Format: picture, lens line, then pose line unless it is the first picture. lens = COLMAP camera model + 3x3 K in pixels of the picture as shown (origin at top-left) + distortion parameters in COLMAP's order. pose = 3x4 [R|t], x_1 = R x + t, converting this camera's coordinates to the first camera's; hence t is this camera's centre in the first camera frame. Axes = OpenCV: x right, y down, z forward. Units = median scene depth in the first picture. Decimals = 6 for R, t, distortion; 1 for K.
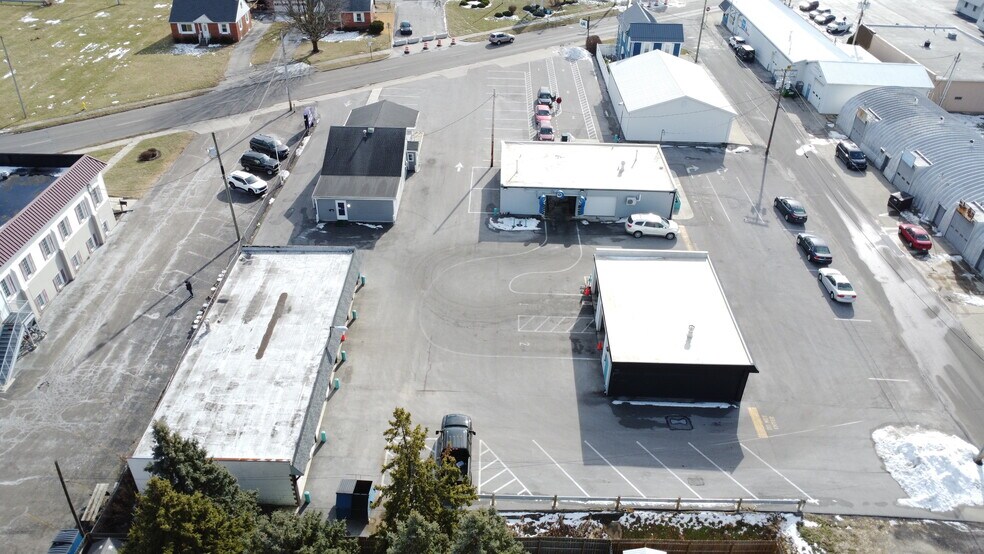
lens RADIAL K [[711.0, 0, 490.0], [0, 711.0, 272.4], [0, 0, 1]] dist [-0.014950, -0.024965]
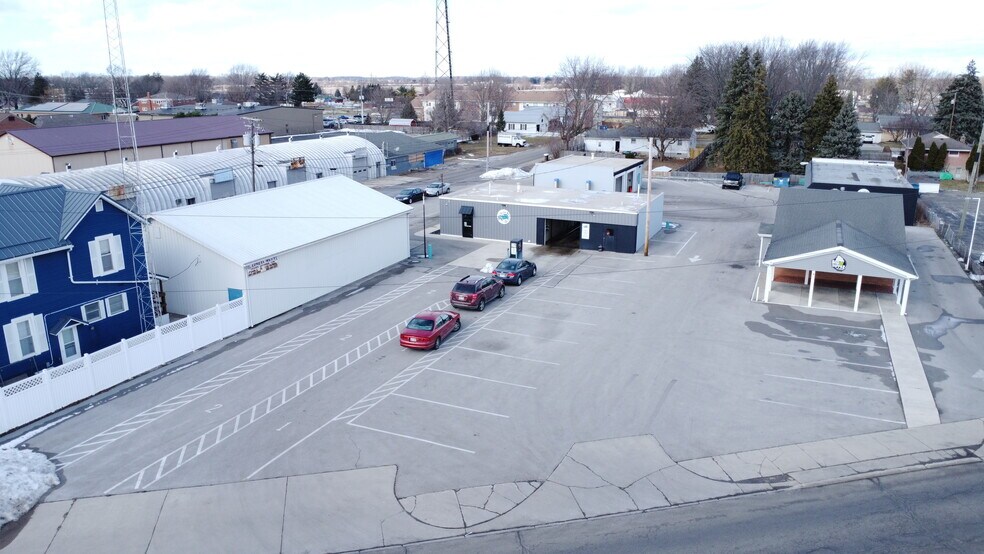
lens RADIAL K [[711.0, 0, 490.0], [0, 711.0, 272.4], [0, 0, 1]] dist [-0.014950, -0.024965]
pose [[-0.915722, -0.128734, 0.380632, -0.146914], [0.207011, 0.660745, 0.721500, -0.793475], [-0.344382, 0.739489, -0.578410, 1.737330]]
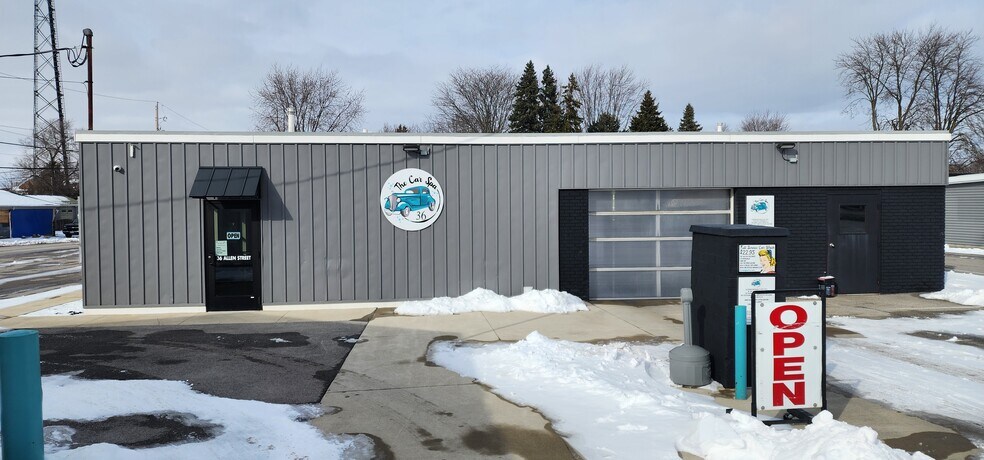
lens RADIAL K [[658.9, 0, 497.1], [0, 658.9, 216.5], [0, 0, 1]] dist [0.024923, -0.002064]
pose [[-0.992302, -0.010043, -0.123436, 0.182577], [-0.079140, 0.818073, 0.569643, -0.303923], [0.095259, 0.575027, -0.812570, 1.329285]]
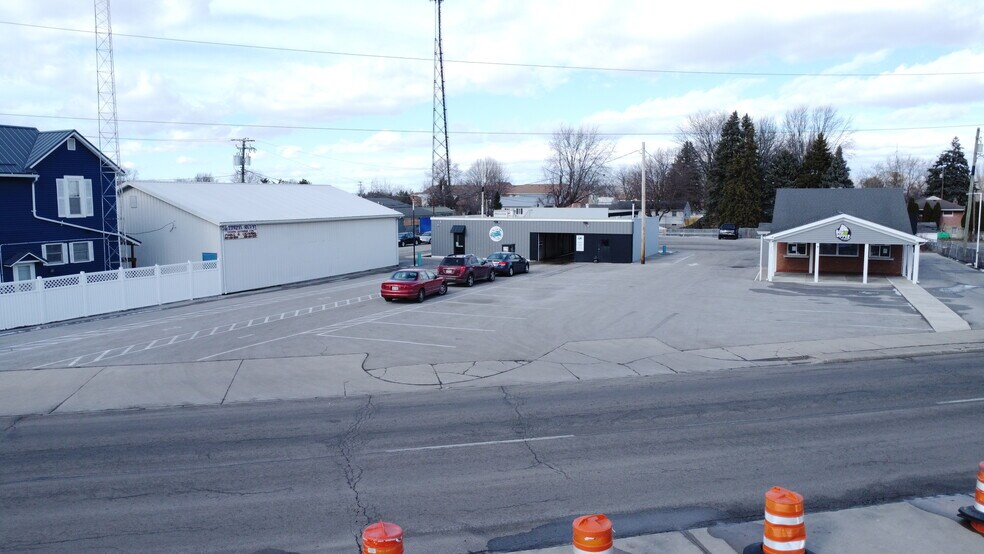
lens RADIAL K [[711.0, 0, 490.0], [0, 711.0, 272.4], [0, 0, 1]] dist [-0.014950, -0.024965]
pose [[-0.916665, -0.060804, 0.395003, -0.154485], [0.209540, 0.768498, 0.604569, -0.685647], [-0.340320, 0.636956, -0.691715, 1.799364]]
